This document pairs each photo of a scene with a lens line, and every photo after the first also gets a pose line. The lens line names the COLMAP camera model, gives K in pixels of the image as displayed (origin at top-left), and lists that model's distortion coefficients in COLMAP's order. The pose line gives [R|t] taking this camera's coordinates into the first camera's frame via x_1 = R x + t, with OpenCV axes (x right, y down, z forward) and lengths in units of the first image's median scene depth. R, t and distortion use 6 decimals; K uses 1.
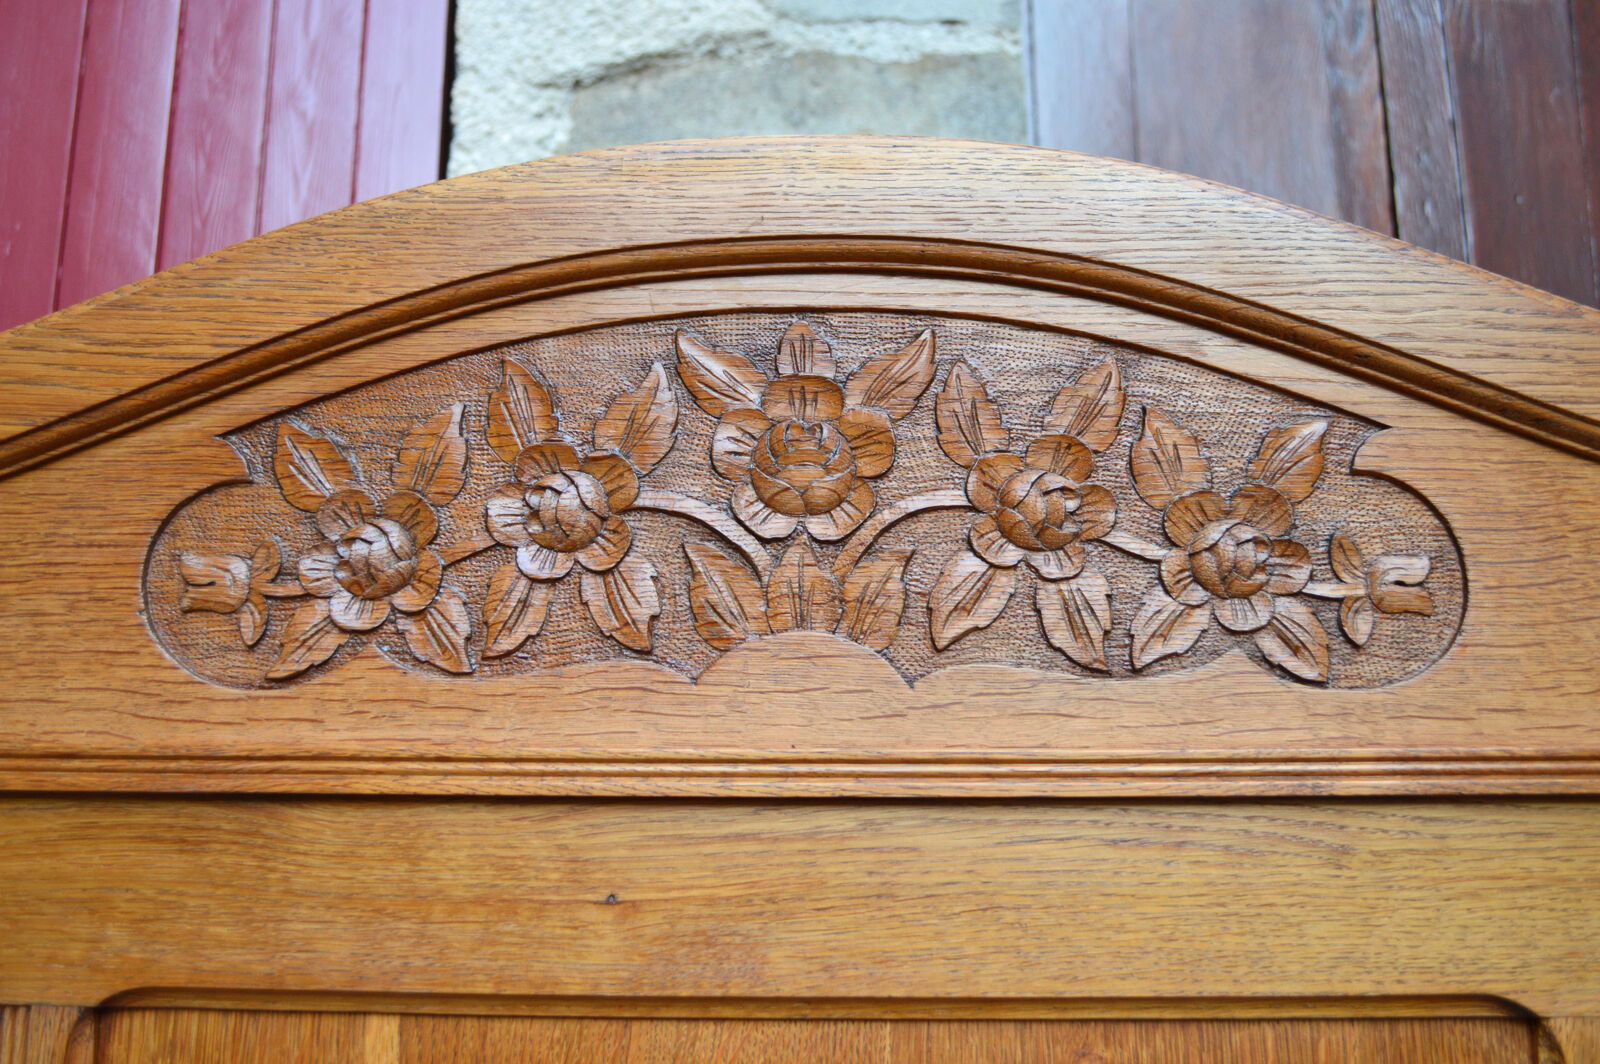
lens RADIAL K [[1568.5, 0, 803.6], [0, 1568.5, 542.4], [0, 0, 1]] dist [-0.065126, 0.000000]
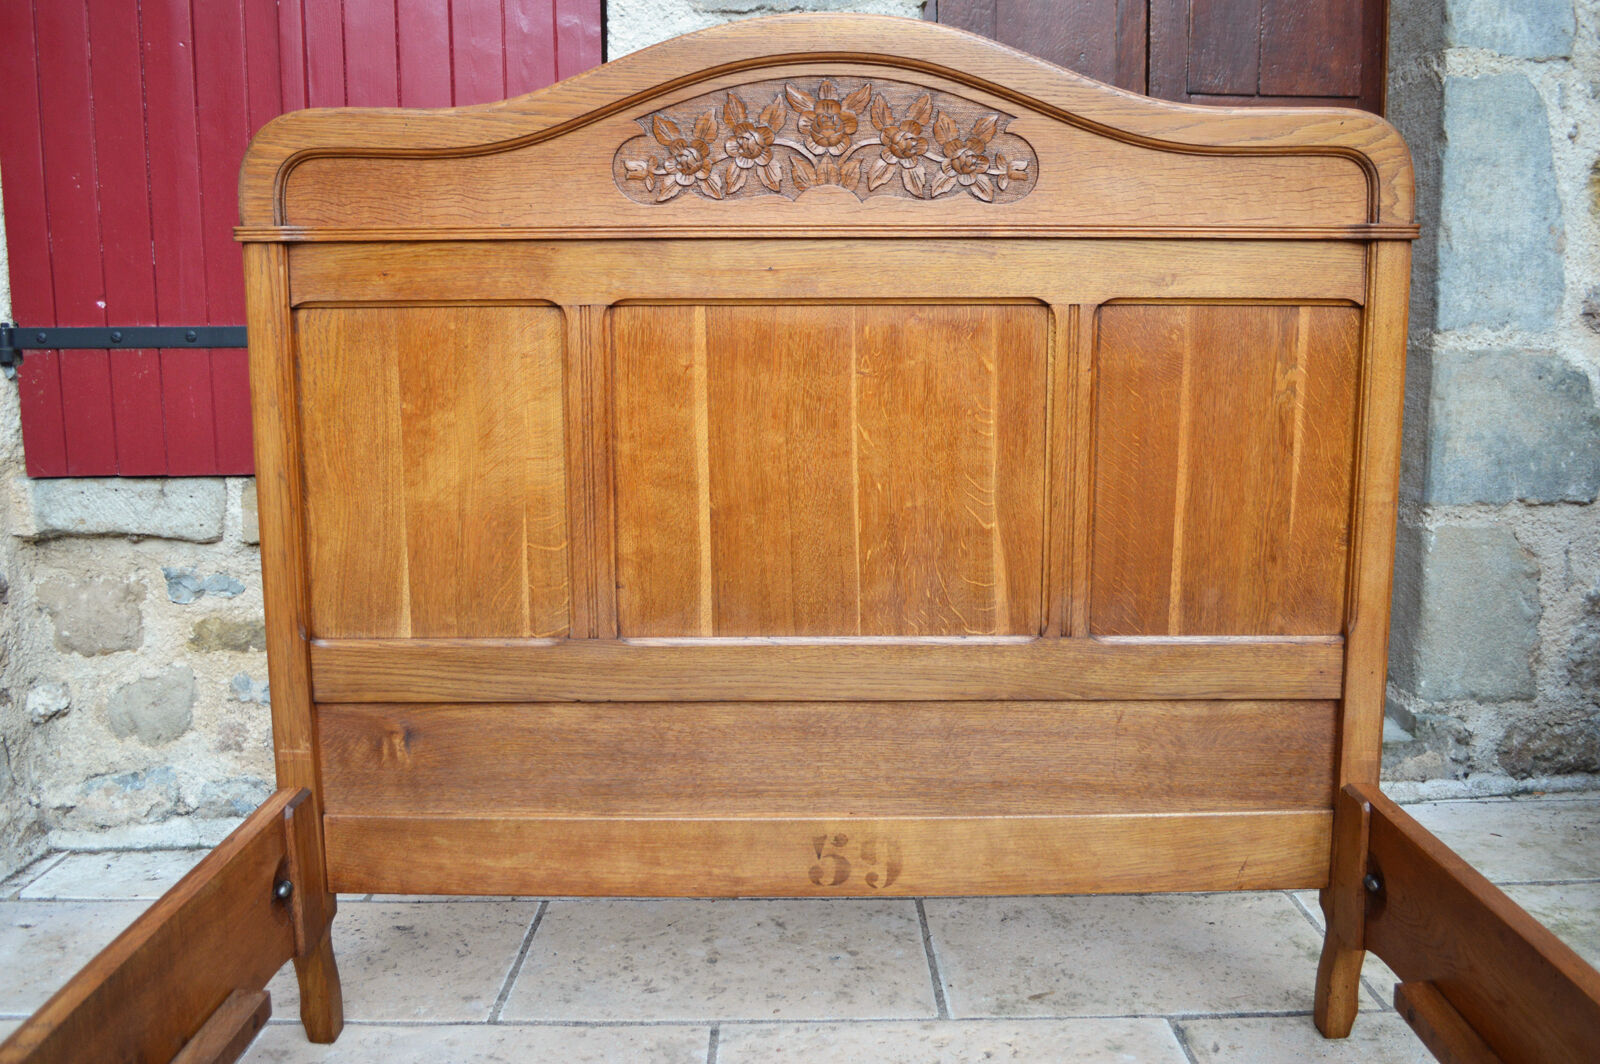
lens RADIAL K [[1383.3, 0, 798.4], [0, 1383.3, 534.3], [0, 0, 1]] dist [-0.085660, 0.021351]
pose [[0.999470, -0.011416, 0.030498, -0.151406], [0.000585, 0.942683, 0.333690, -0.202936], [-0.032559, -0.333495, 0.942189, -1.830753]]
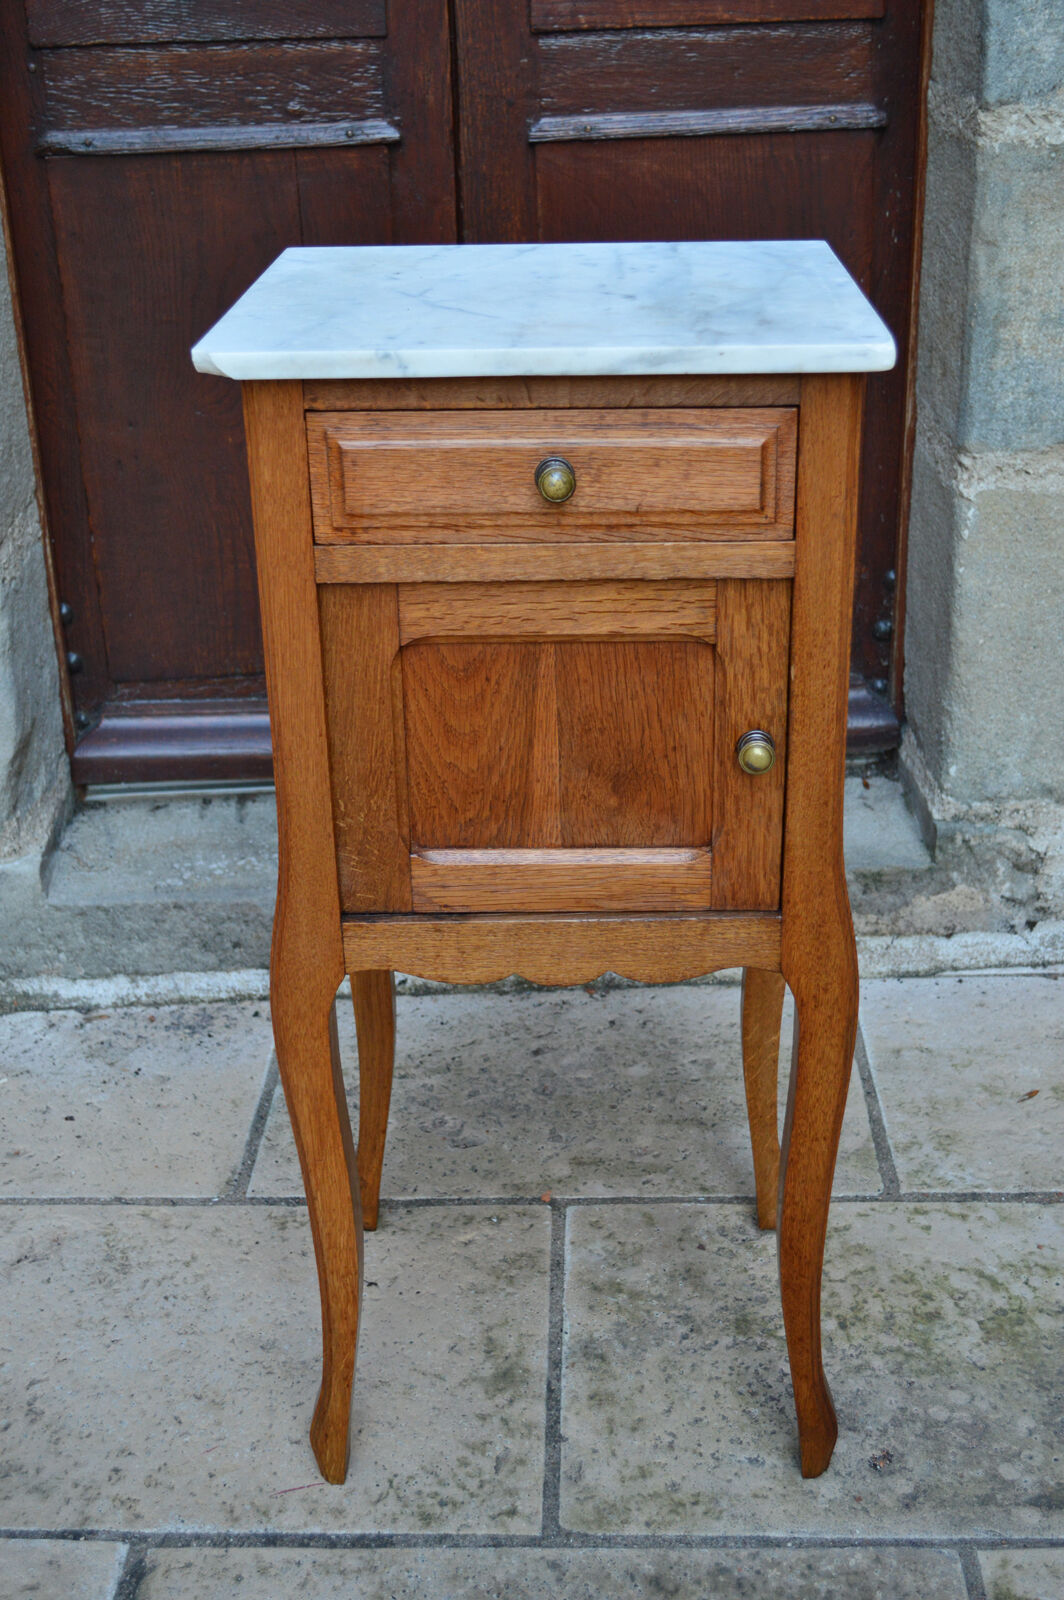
lens RADIAL K [[1930.8, 0, 529.4], [0, 1930.8, 795.0], [0, 0, 1]] dist [-0.045422, 0.000000]
pose [[0.999684, -0.021863, -0.012418, 1.329250], [0.024997, 0.810826, 0.584754, -0.274517], [-0.002716, -0.584879, 0.811116, -0.693316]]
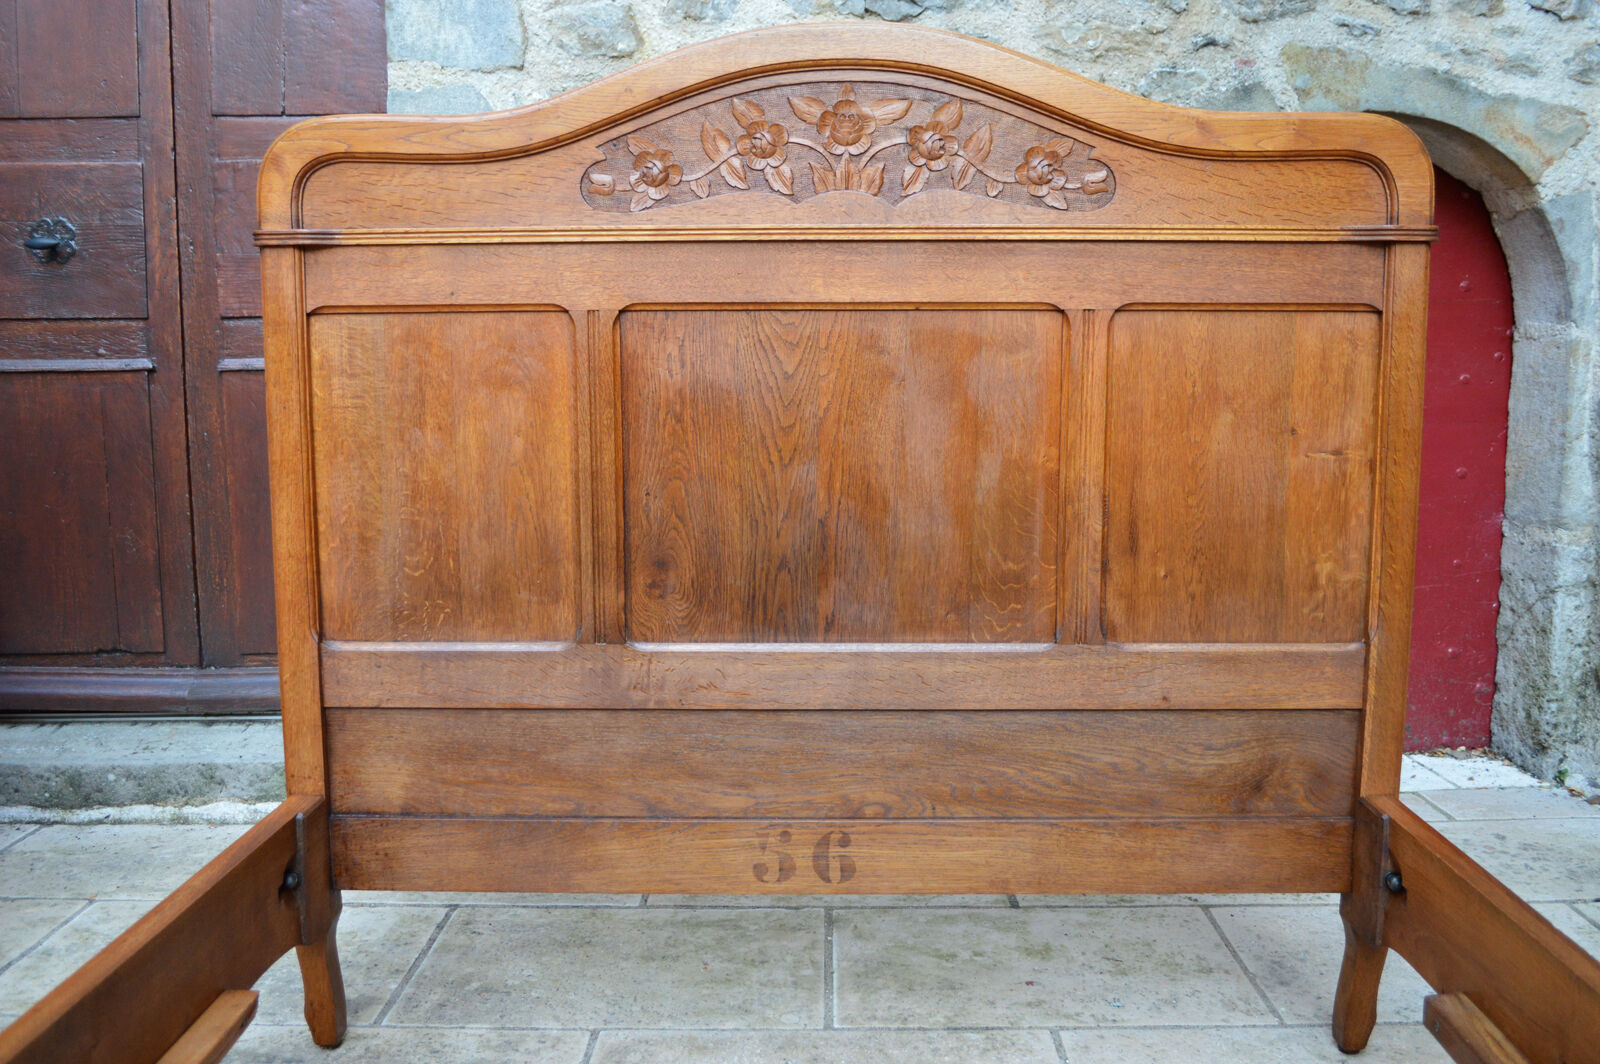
lens RADIAL K [[1396.1, 0, 816.1], [0, 1396.1, 533.9], [0, 0, 1]] dist [-0.084723, 0.026336]
pose [[0.999877, -0.002159, 0.015532, 3.312823], [-0.002839, 0.949175, 0.314736, -0.186699], [-0.015422, -0.314741, 0.949052, -1.973361]]
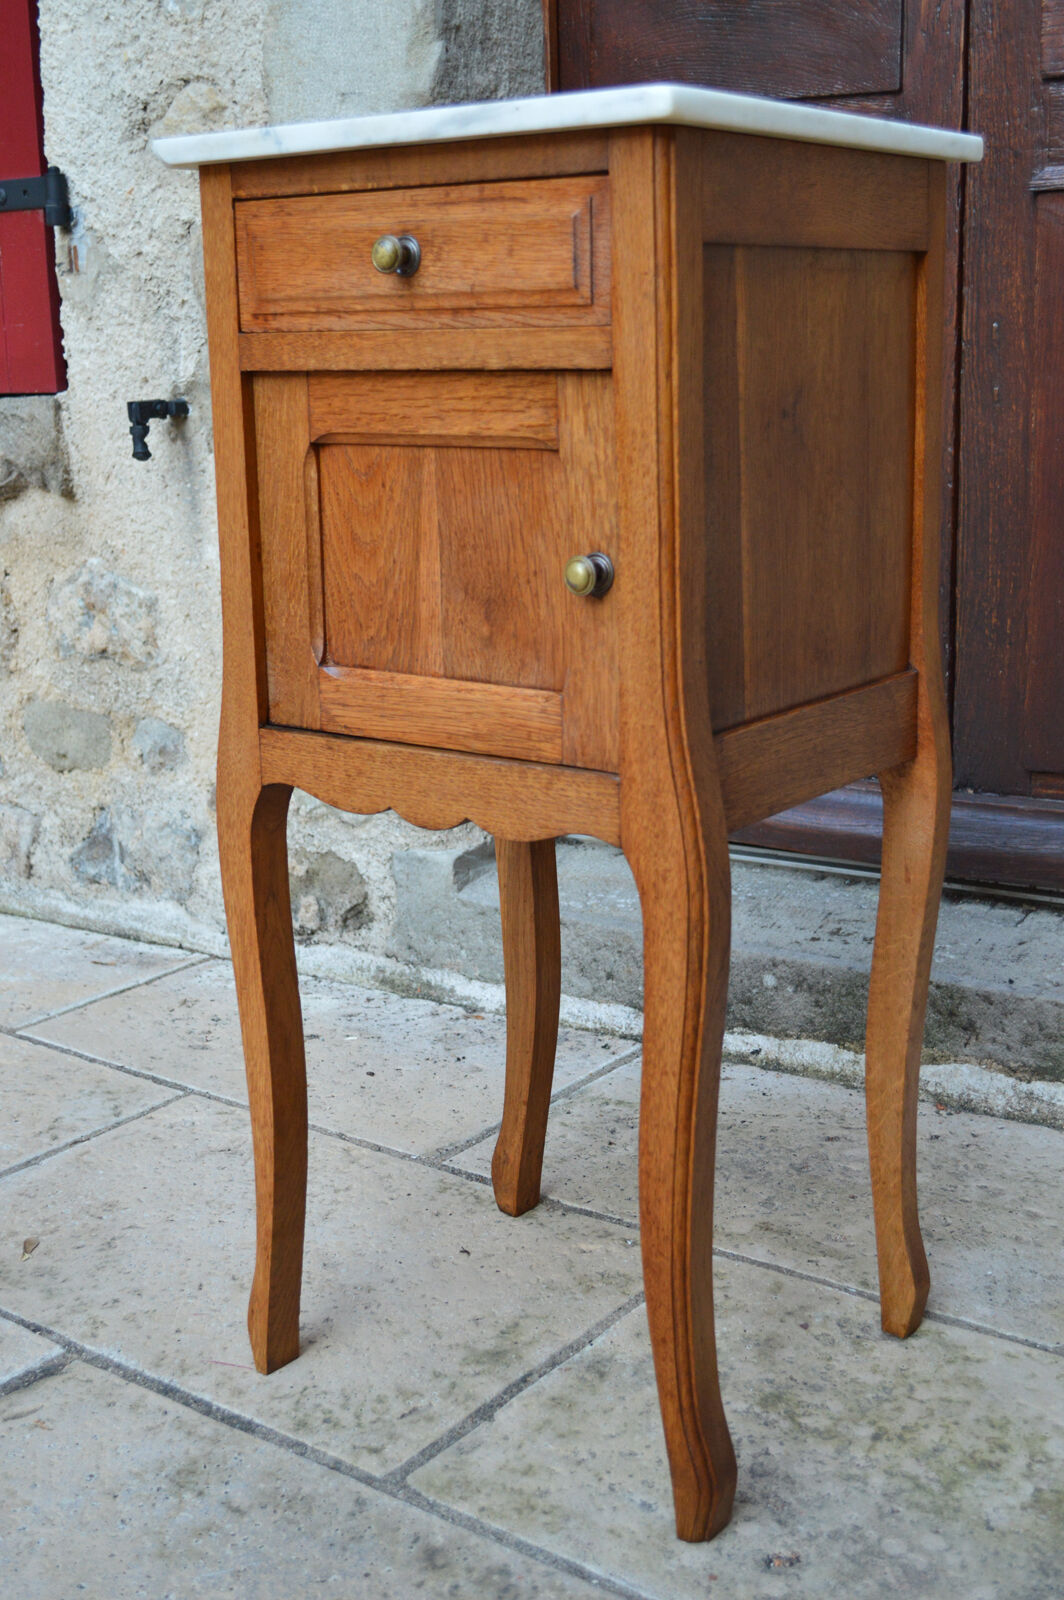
lens RADIAL K [[1930.8, 0, 523.9], [0, 1930.8, 794.3], [0, 0, 1]] dist [-0.045422, 0.000000]
pose [[0.814474, 0.117254, -0.568229, 2.577847], [0.133255, 0.915383, 0.379890, 0.369580], [0.564690, -0.385130, 0.729931, -0.485010]]
